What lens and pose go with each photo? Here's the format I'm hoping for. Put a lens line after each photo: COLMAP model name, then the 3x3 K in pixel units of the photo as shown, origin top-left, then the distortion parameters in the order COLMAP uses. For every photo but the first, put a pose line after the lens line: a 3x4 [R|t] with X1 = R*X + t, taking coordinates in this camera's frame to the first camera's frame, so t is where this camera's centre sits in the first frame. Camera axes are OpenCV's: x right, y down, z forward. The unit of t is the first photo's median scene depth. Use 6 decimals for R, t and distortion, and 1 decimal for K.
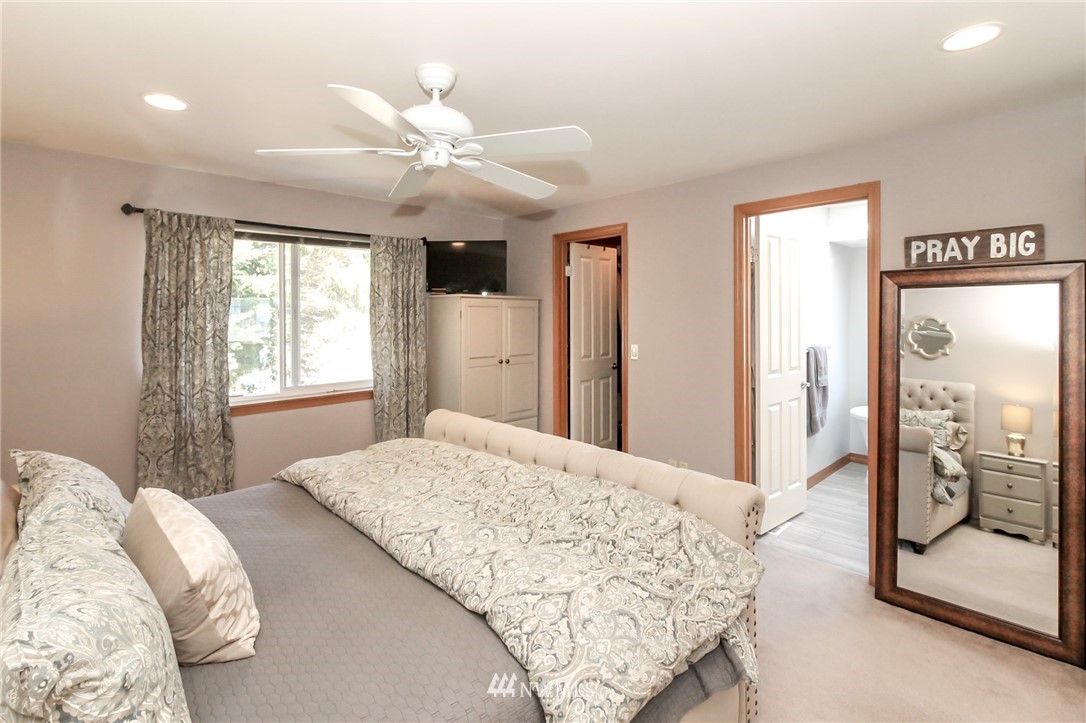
lens RADIAL K [[508.0, 0, 540.1], [0, 508.0, 311.9], [0, 0, 1]] dist [0.000857, -0.009452]
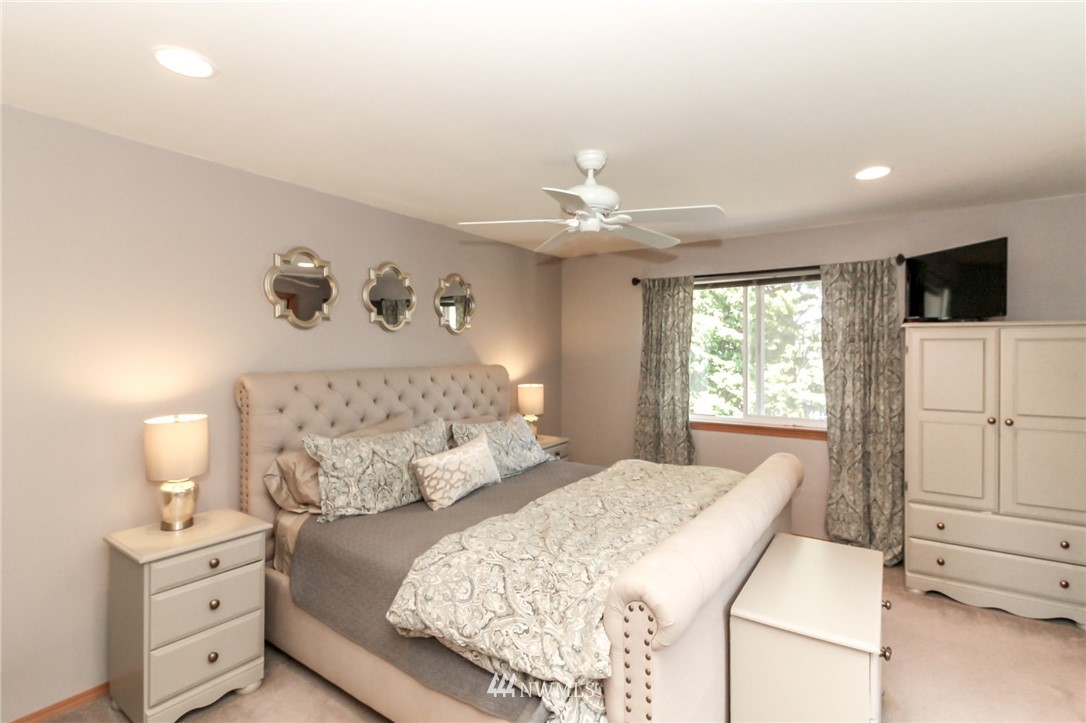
lens RADIAL K [[510.7, 0, 543.4], [0, 510.7, 337.4], [0, 0, 1]] dist [0.027486, -0.023165]
pose [[0.215135, -0.020292, -0.976373, 0.642436], [0.005253, 0.999794, -0.019621, -0.002328], [0.976570, -0.000907, 0.215197, 0.385679]]
